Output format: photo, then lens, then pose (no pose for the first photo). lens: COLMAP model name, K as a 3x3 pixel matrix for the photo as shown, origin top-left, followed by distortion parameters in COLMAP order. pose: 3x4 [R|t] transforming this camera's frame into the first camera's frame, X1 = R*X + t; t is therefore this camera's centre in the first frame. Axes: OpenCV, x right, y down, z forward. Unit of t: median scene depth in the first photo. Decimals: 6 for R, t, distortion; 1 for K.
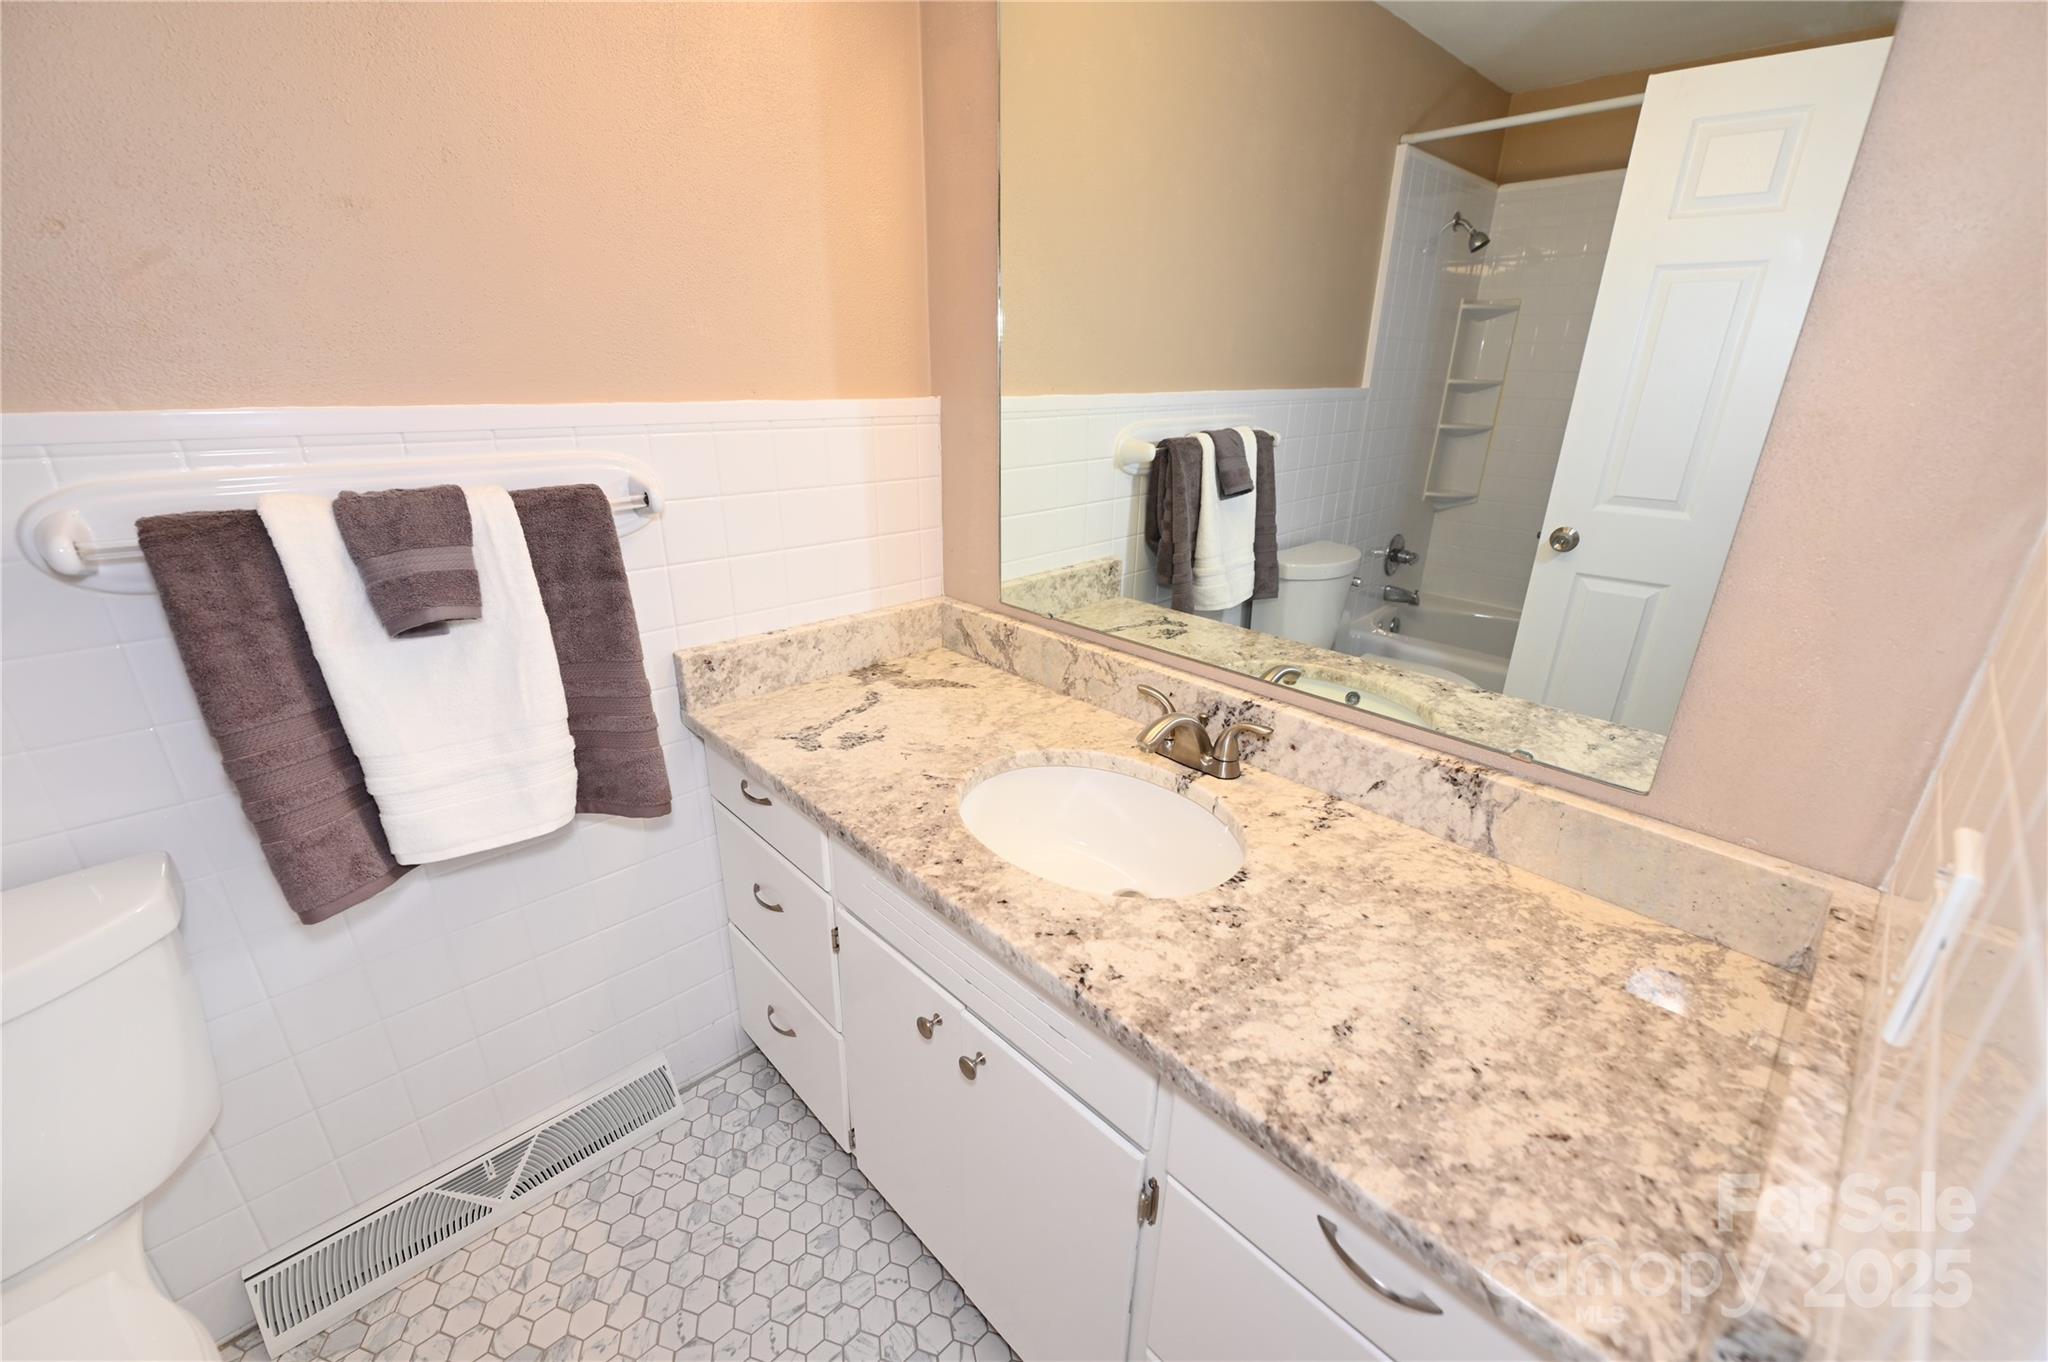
lens RADIAL K [[807.4, 0, 1024.8], [0, 807.4, 682.0], [0, 0, 1]] dist [-0.008573, -0.000787]
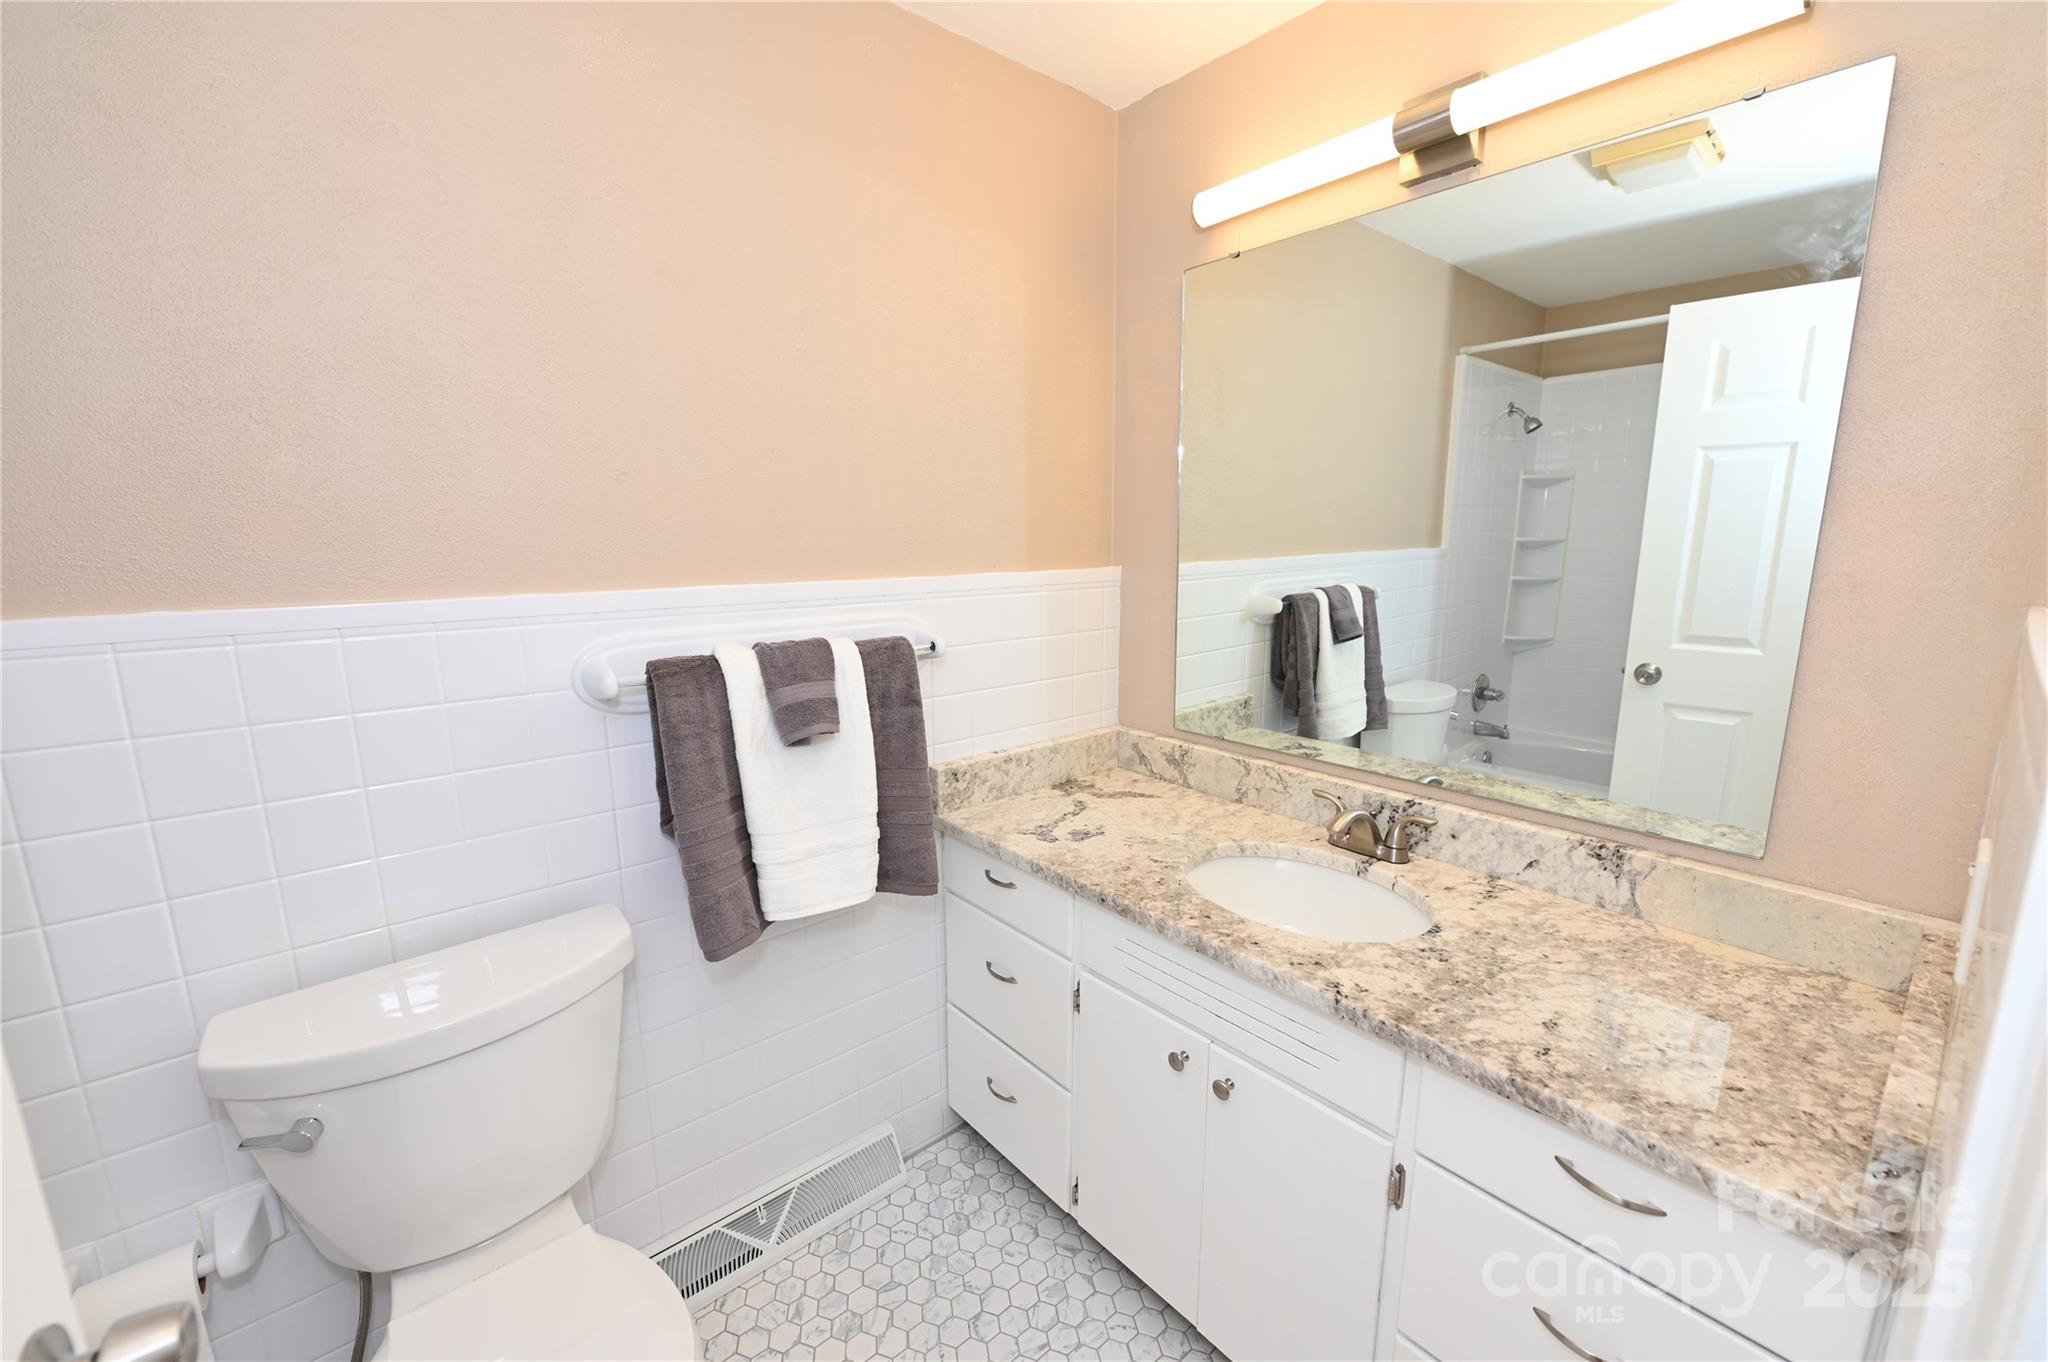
lens RADIAL K [[807.4, 0, 1021.9], [0, 807.4, 683.0], [0, 0, 1]] dist [-0.008573, -0.000787]
pose [[0.997871, -0.010535, -0.064356, -0.246767], [-0.001347, 0.983326, -0.181846, 0.076064], [0.065199, 0.181545, 0.981219, -0.295753]]
